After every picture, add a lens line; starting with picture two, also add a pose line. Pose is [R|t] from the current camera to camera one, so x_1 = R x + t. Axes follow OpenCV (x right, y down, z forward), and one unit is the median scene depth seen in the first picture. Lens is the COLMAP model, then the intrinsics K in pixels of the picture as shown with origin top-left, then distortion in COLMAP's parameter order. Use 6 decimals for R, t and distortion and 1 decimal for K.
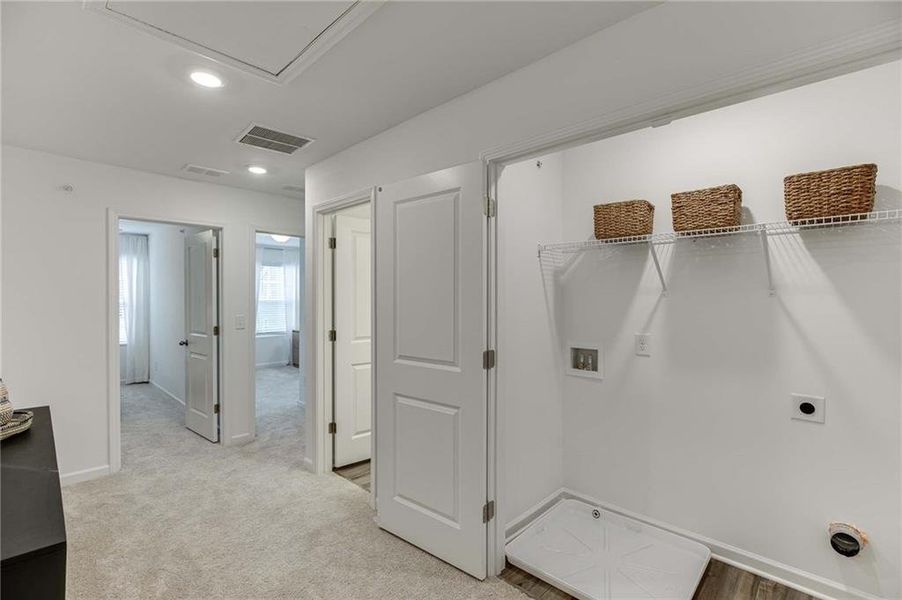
lens RADIAL K [[419.6, 0, 451.0], [0, 419.6, 300.0], [0, 0, 1]] dist [0.001117, 0.000441]
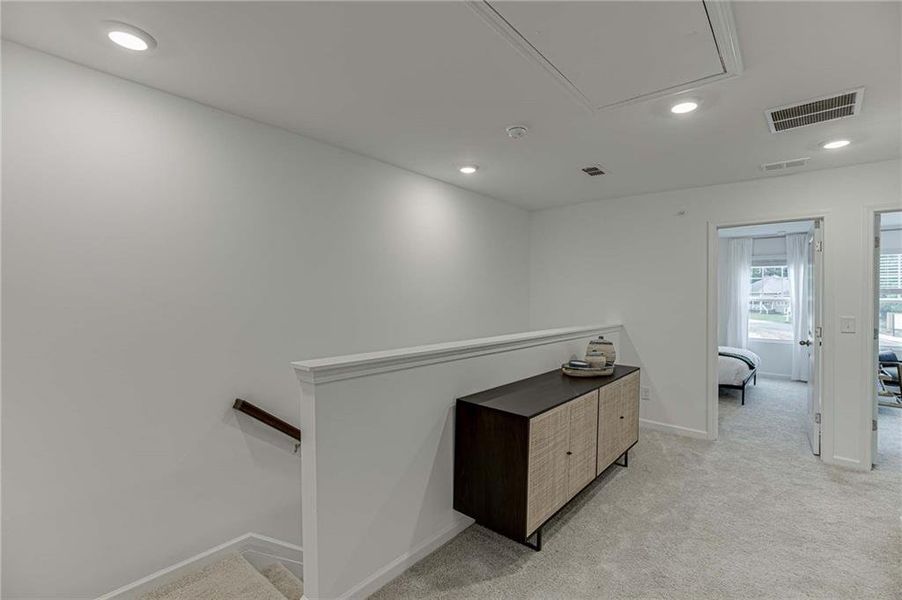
lens RADIAL K [[419.6, 0, 451.0], [0, 419.6, 300.0], [0, 0, 1]] dist [0.001117, 0.000441]
pose [[0.042518, 0.011667, -0.999028, 0.392937], [-0.011795, 0.999868, 0.011175, 0.004273], [0.999026, 0.011308, 0.042650, 0.213078]]
